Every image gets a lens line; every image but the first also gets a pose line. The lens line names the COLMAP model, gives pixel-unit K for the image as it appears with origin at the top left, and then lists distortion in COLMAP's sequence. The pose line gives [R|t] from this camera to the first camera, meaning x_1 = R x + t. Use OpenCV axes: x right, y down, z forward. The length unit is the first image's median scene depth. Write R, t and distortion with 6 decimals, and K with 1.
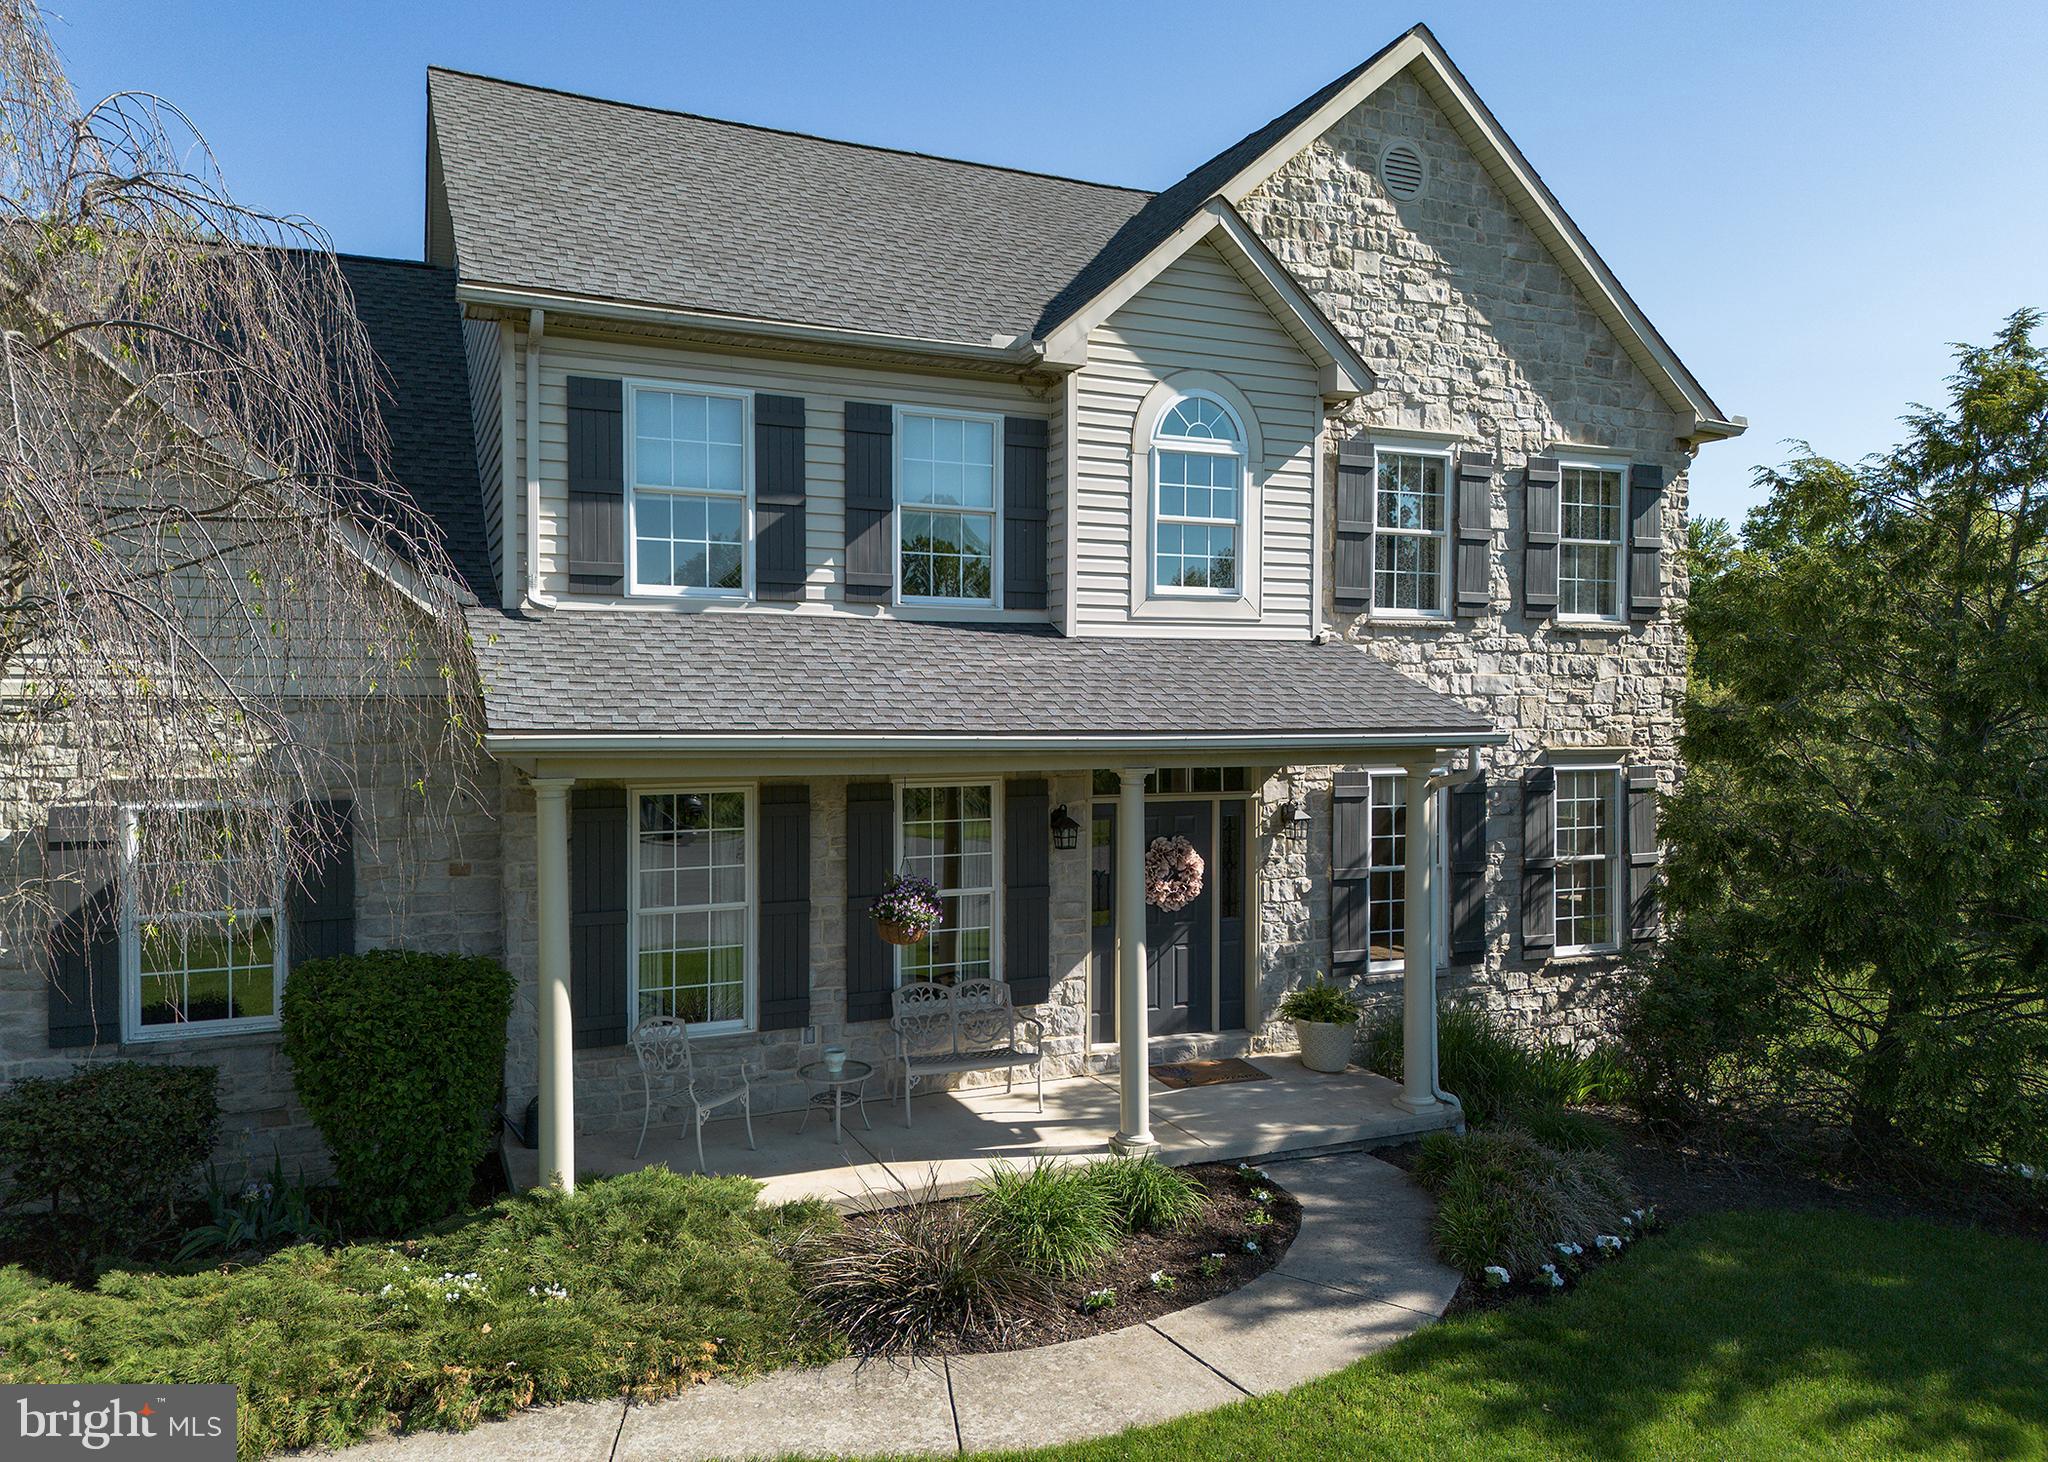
lens RADIAL K [[1422.2, 0, 1018.6], [0, 1422.2, 732.4], [0, 0, 1]] dist [0.063702, -0.060543]
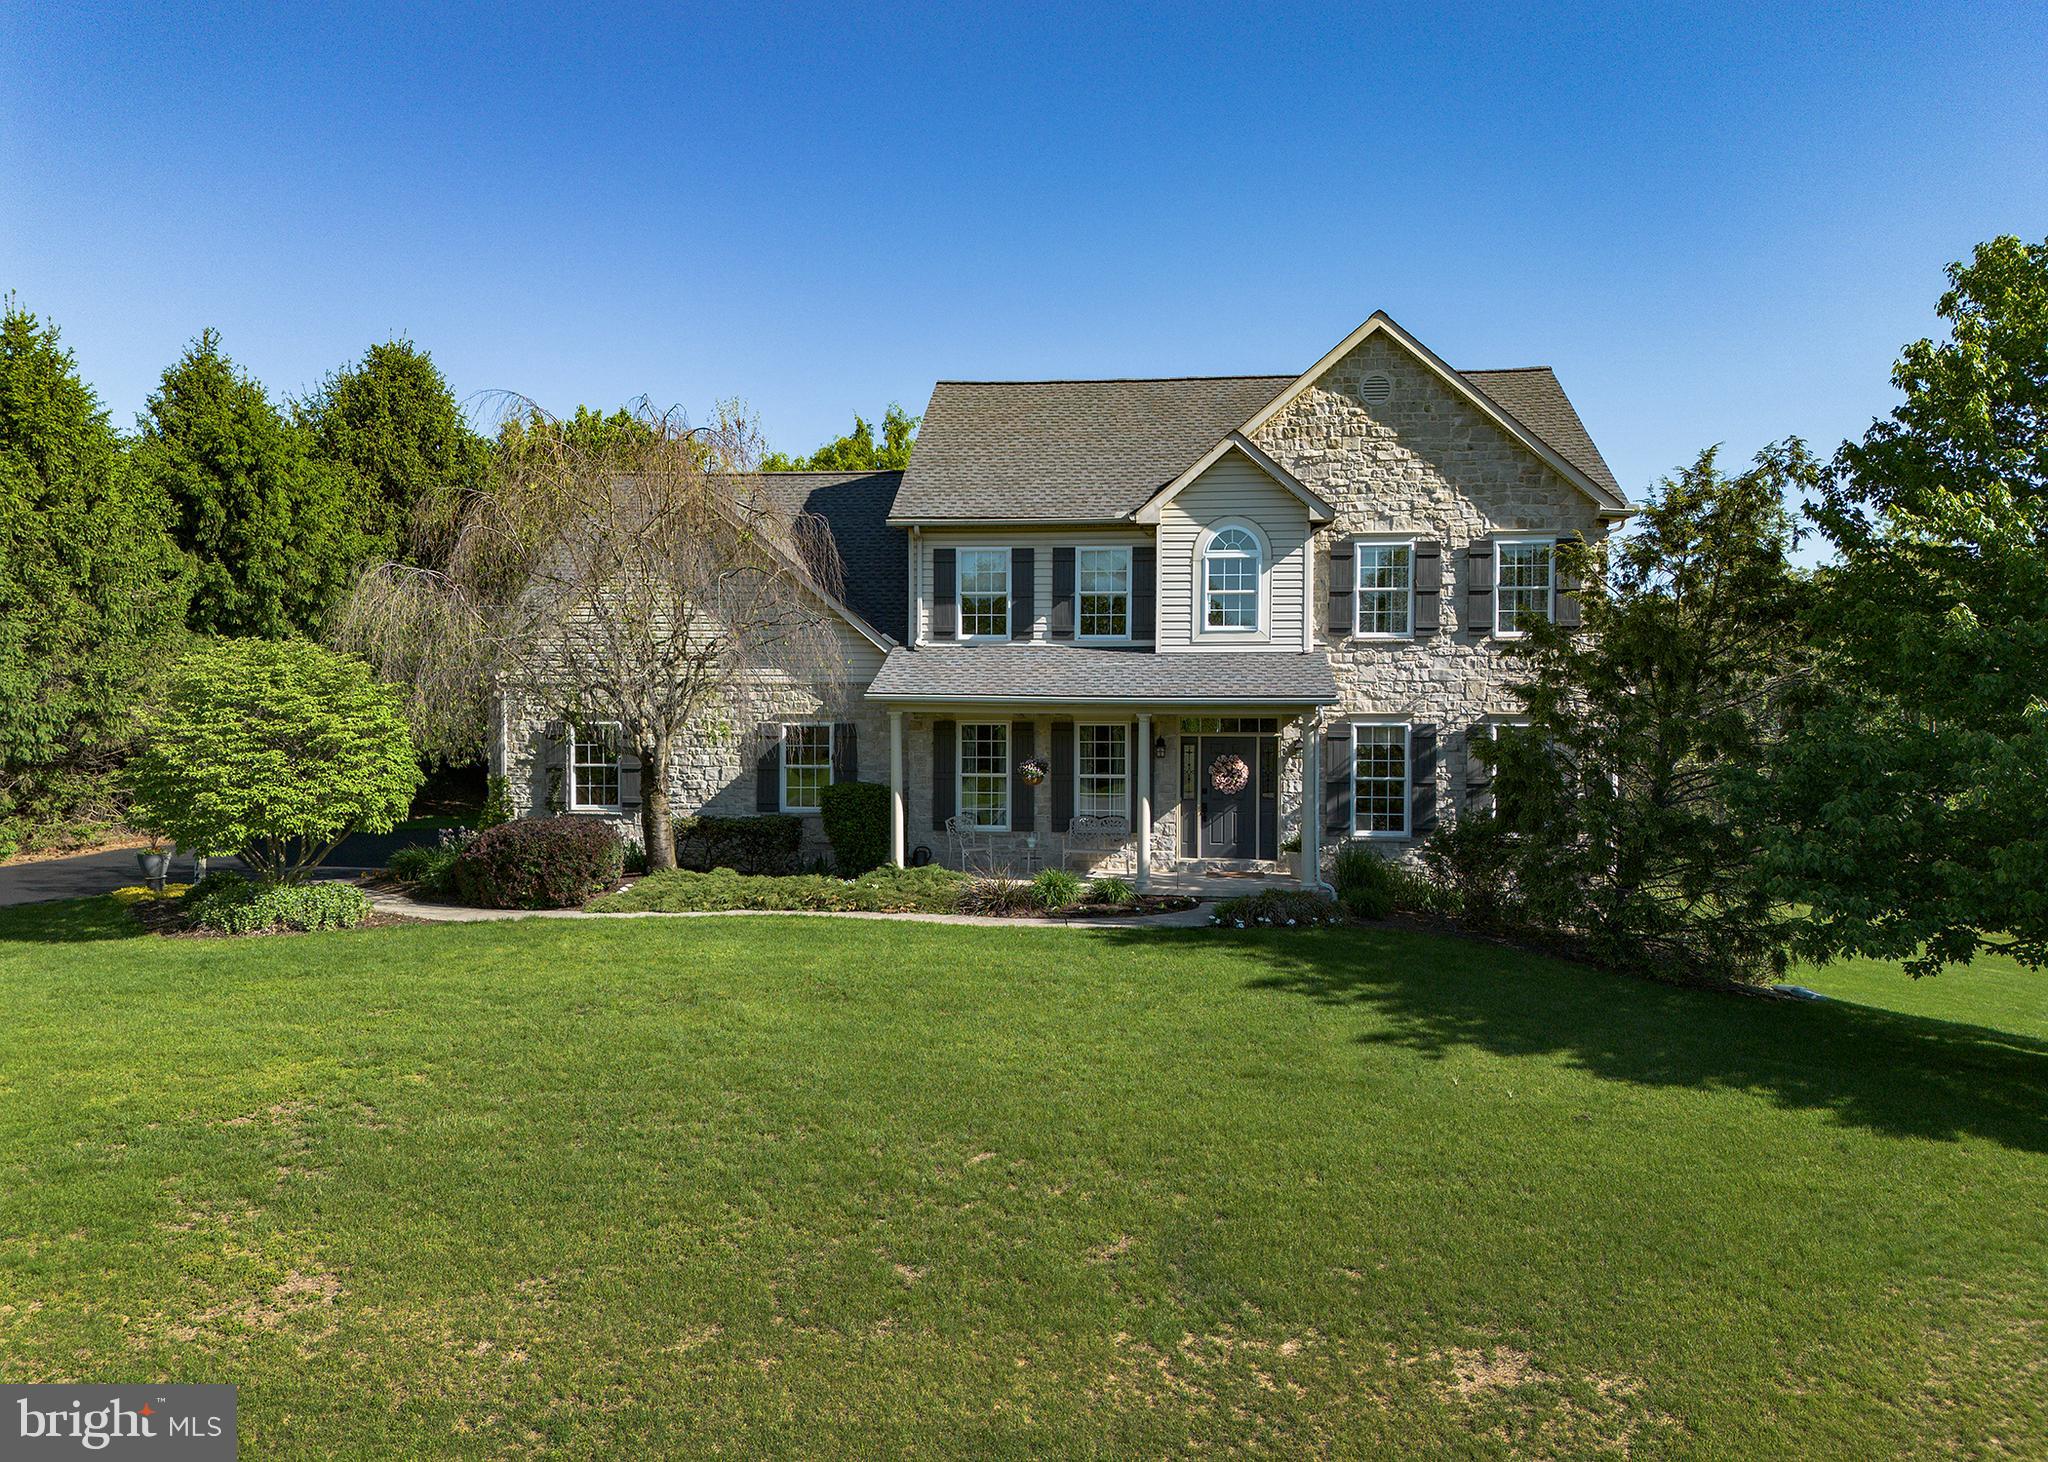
lens RADIAL K [[1415.3, 0, 1021.2], [0, 1415.3, 735.5], [0, 0, 1]] dist [0.069624, -0.061439]
pose [[0.865379, 0.013144, -0.500946, 0.796807], [-0.013512, 0.999905, 0.002893, 0.043586], [0.500936, 0.004265, 0.865474, -0.775912]]
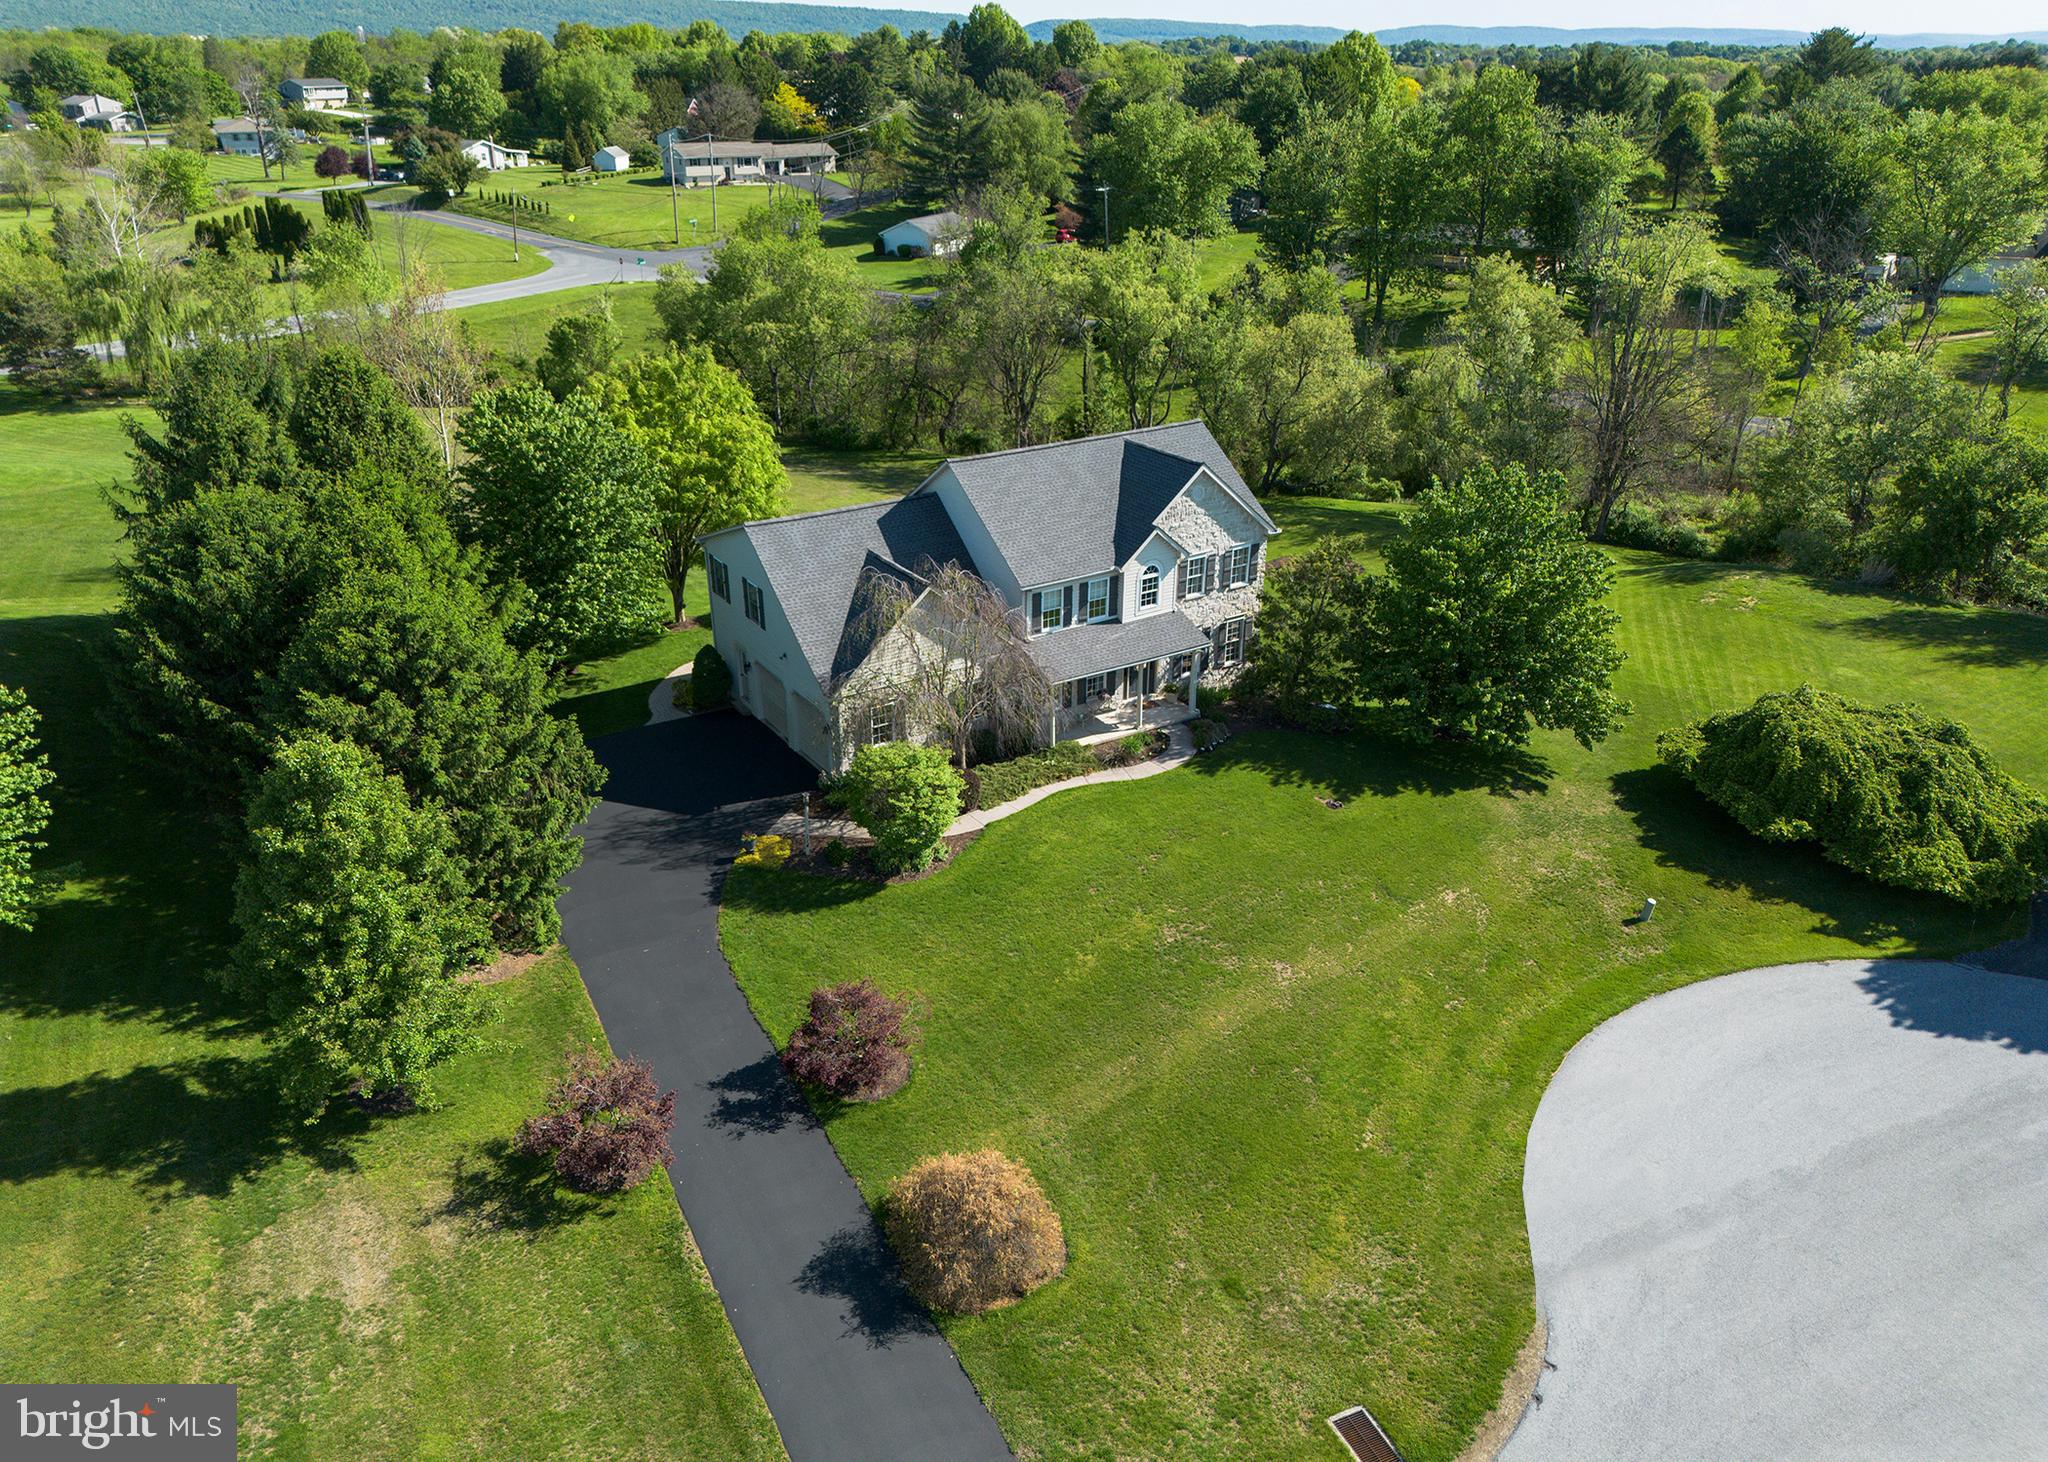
lens RADIAL K [[1399.5, 0, 993.6], [0, 1399.5, 726.6], [0, 0, 1]] dist [0.076829, -0.067469]
pose [[0.990645, -0.063331, 0.120878, -0.849677], [0.009430, 0.915441, 0.402342, -1.424366], [-0.136138, -0.397438, 0.907474, -2.864003]]
